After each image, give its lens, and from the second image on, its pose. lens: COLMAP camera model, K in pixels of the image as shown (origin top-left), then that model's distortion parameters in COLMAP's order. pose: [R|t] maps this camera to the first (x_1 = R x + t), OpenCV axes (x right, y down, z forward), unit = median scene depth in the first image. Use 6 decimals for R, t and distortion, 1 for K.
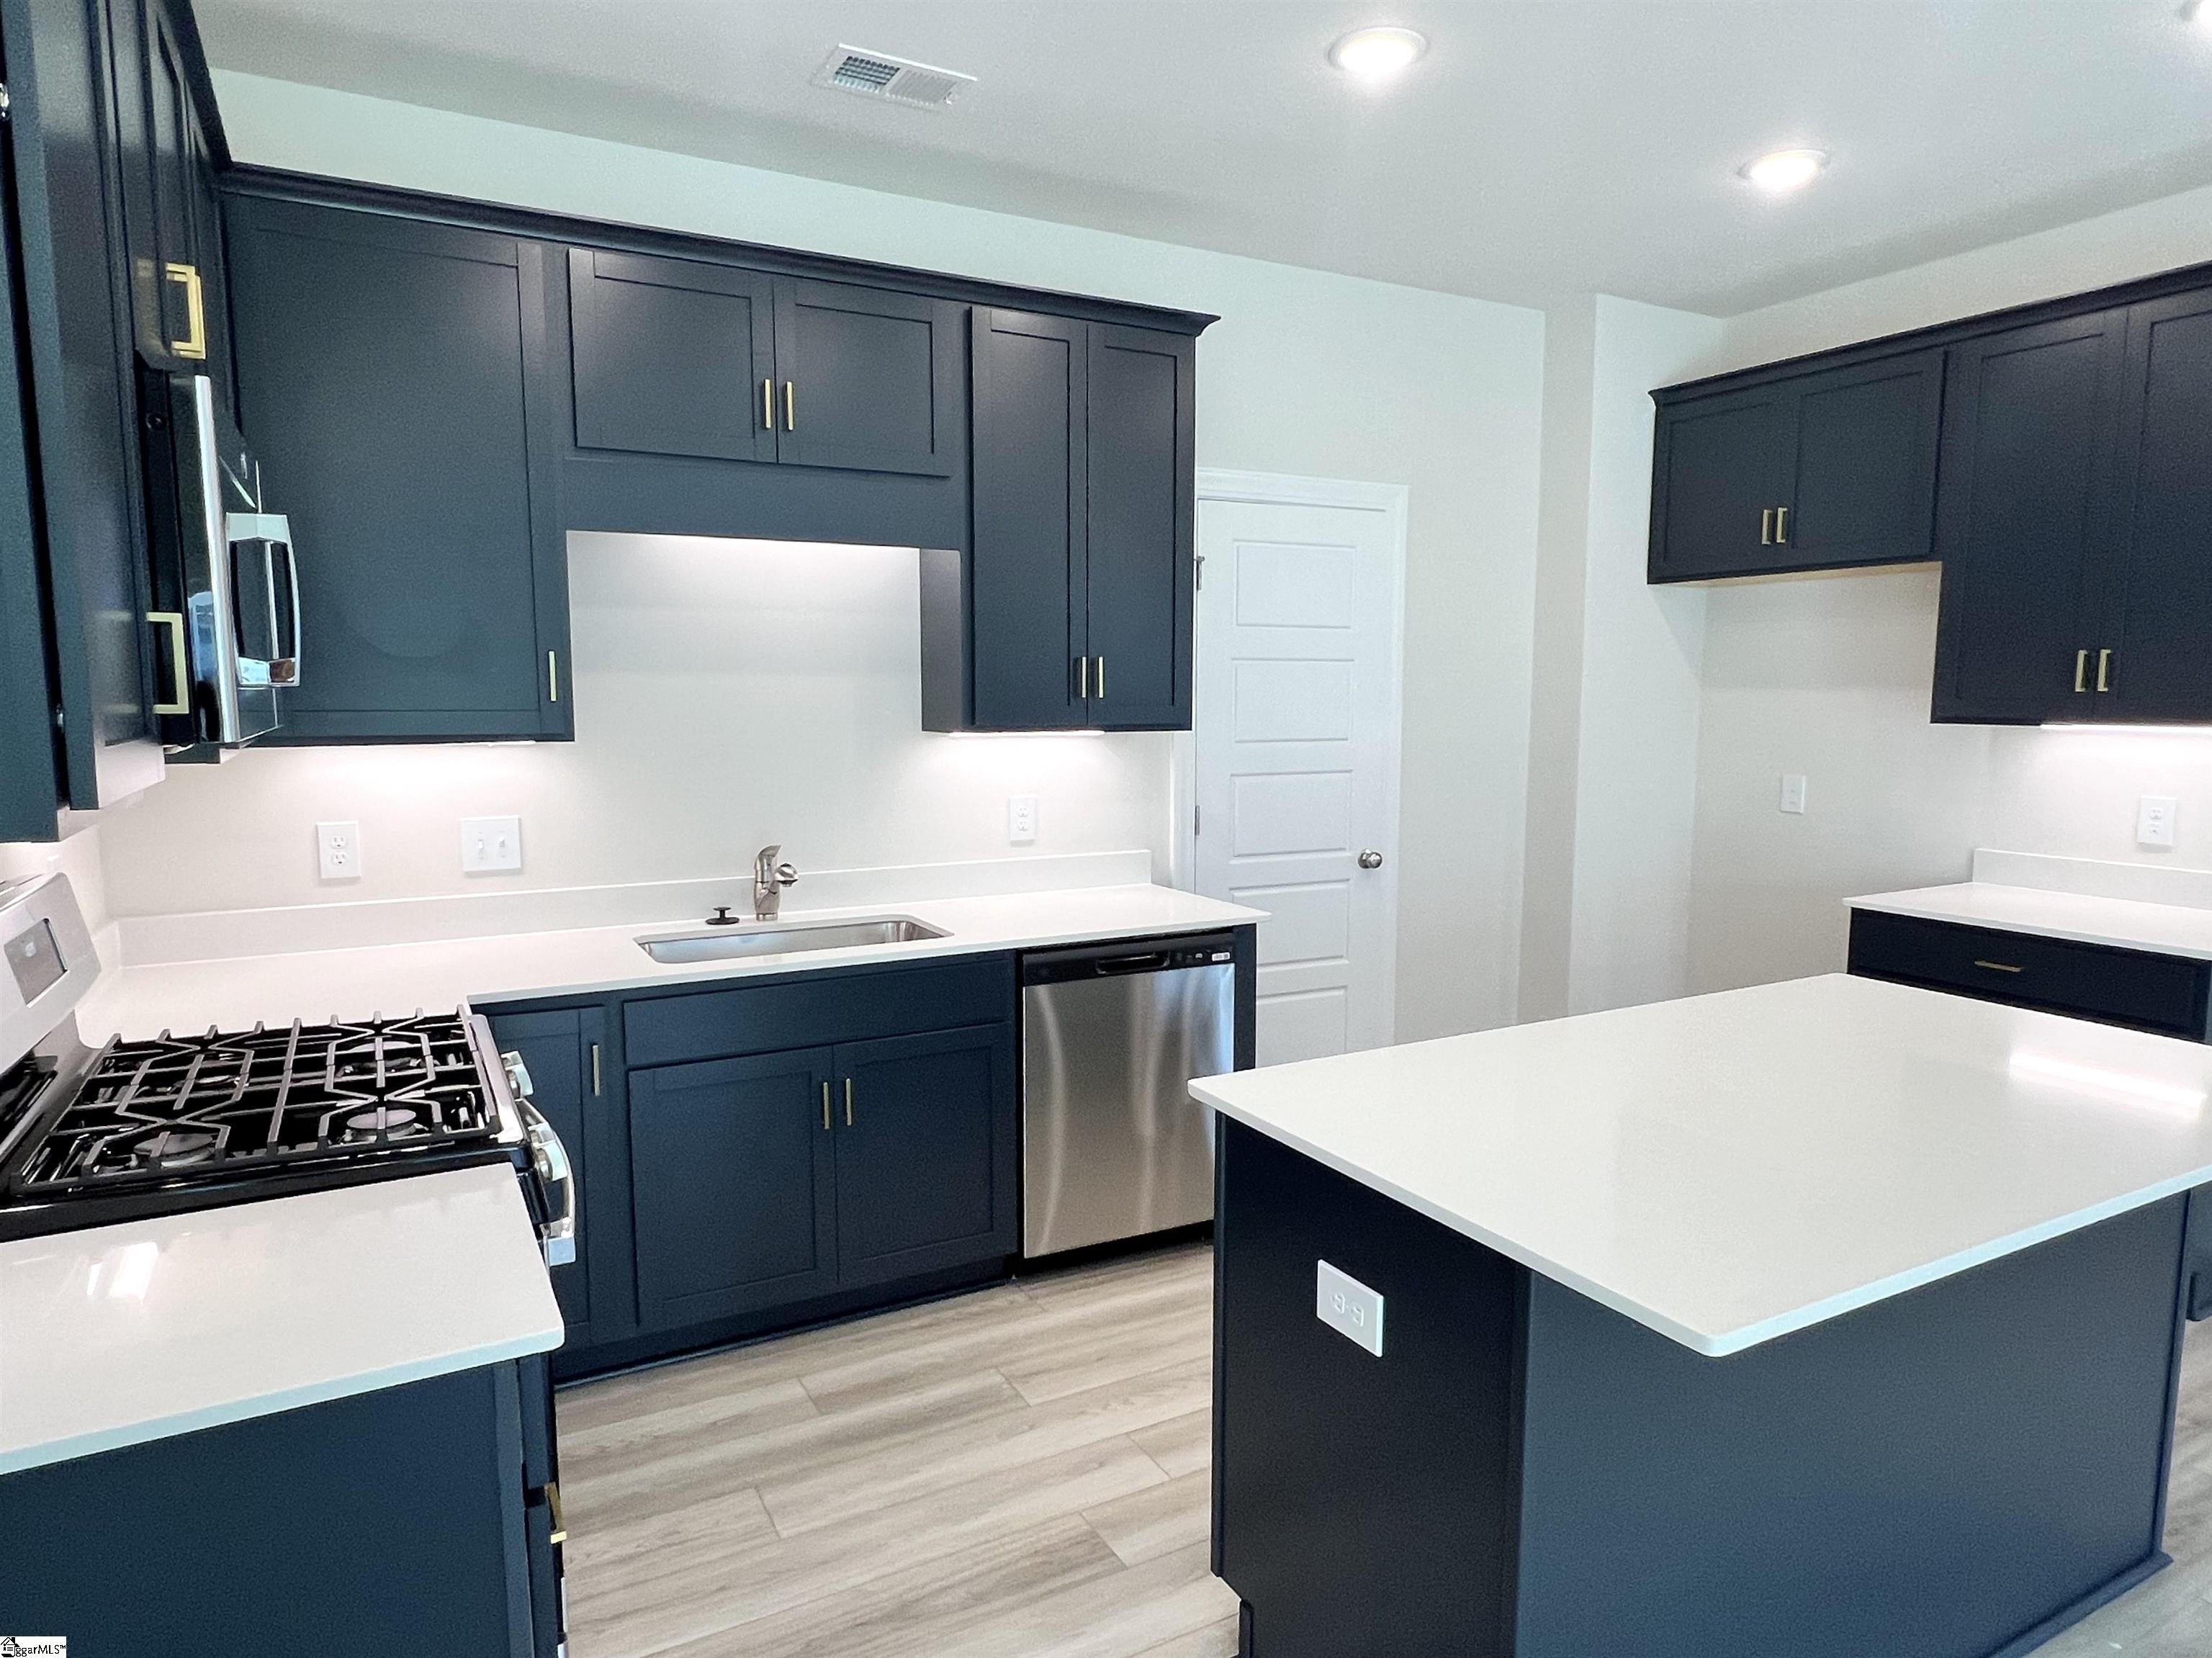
lens RADIAL K [[1303.0, 0, 1098.5], [0, 1303.0, 832.0], [0, 0, 1]] dist [-0.003767, -0.000952]
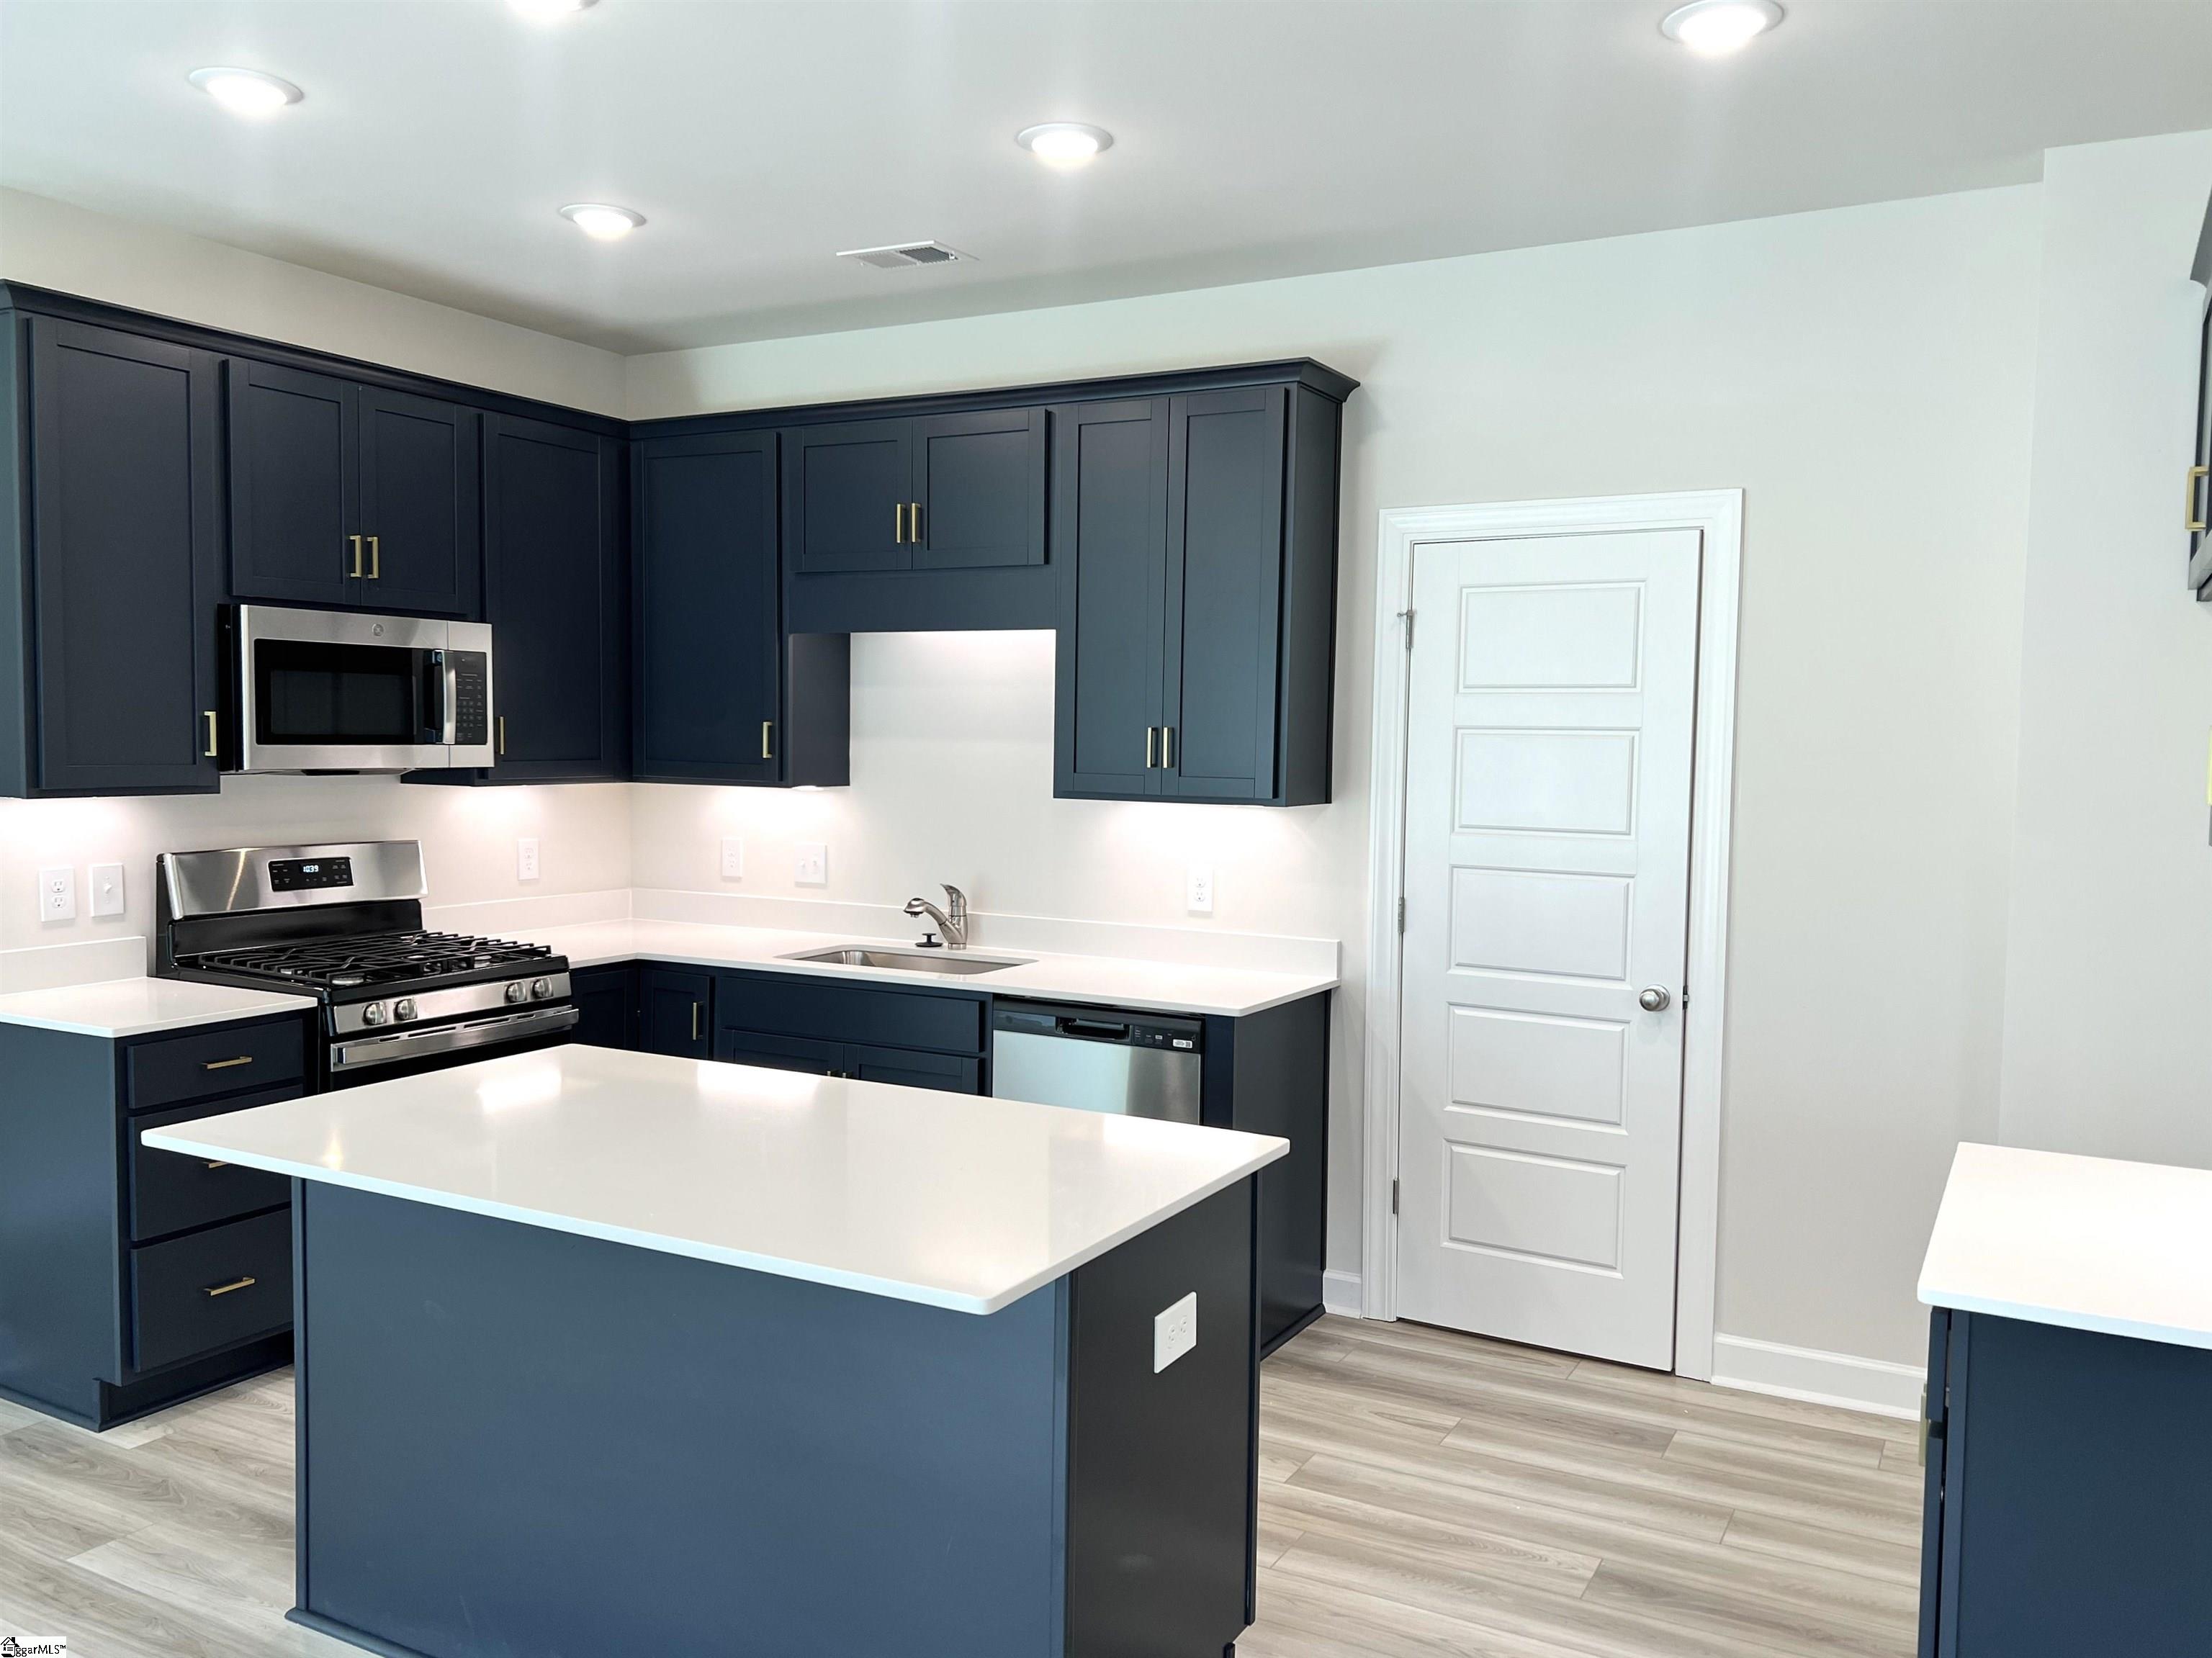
lens RADIAL K [[1661.4, 0, 1121.1], [0, 1661.4, 848.4], [0, 0, 1]] dist [-0.001451, -0.004193]
pose [[0.551092, 0.062122, -0.832129, 1.064506], [-0.112148, 0.993691, -0.000089, -0.038921], [0.826874, 0.093371, 0.554582, 0.293178]]
